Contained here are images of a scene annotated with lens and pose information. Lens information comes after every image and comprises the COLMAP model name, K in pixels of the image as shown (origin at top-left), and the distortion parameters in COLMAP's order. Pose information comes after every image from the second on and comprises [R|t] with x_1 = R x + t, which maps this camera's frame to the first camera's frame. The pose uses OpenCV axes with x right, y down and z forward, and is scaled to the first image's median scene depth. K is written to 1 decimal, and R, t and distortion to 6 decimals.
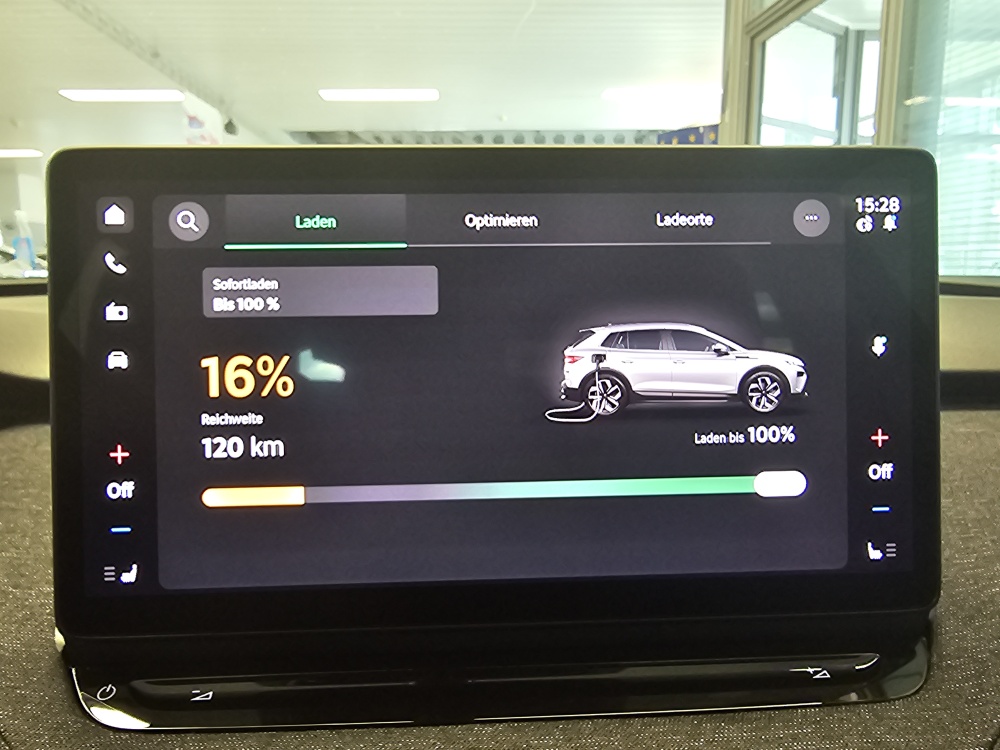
lens RADIAL K [[692.4, 0, 461.5], [0, 692.4, 370.2], [0, 0, 1]] dist [0.010152, -0.002796]
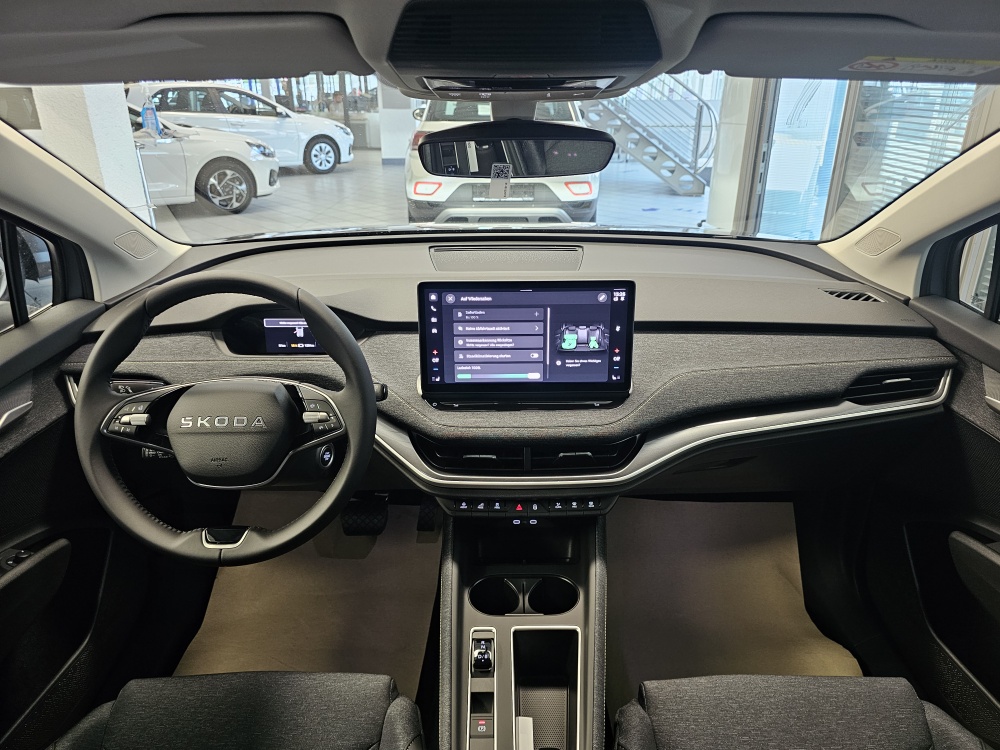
lens RADIAL K [[677.4, 0, 500.0], [0, 677.4, 375.0], [0, 0, 1]] dist [0.062234, -0.077179]
pose [[0.999403, 0.020692, -0.027666, 0.027740], [-0.013056, 0.967615, 0.252093, -0.767170], [0.031986, -0.251582, 0.967307, -2.937130]]
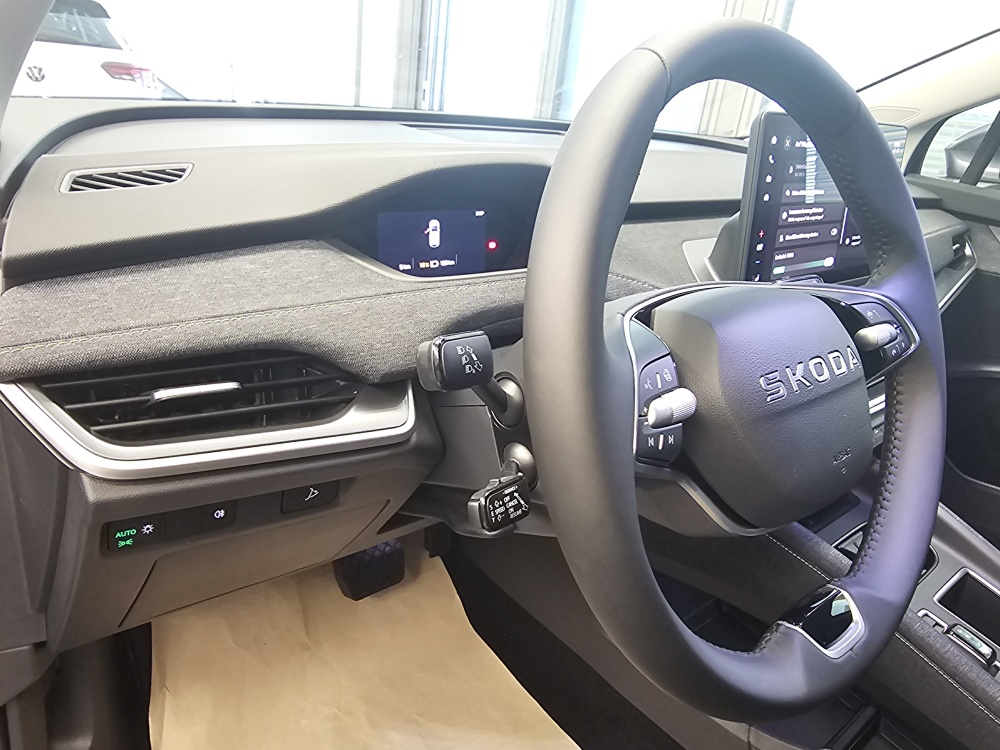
lens RADIAL K [[692.4, 0, 461.5], [0, 692.4, 370.2], [0, 0, 1]] dist [0.010152, -0.002796]
pose [[0.809509, -0.145991, 0.568667, -2.871467], [-0.013966, 0.963528, 0.267243, -0.066497], [-0.586942, -0.224278, 0.777945, -0.491126]]
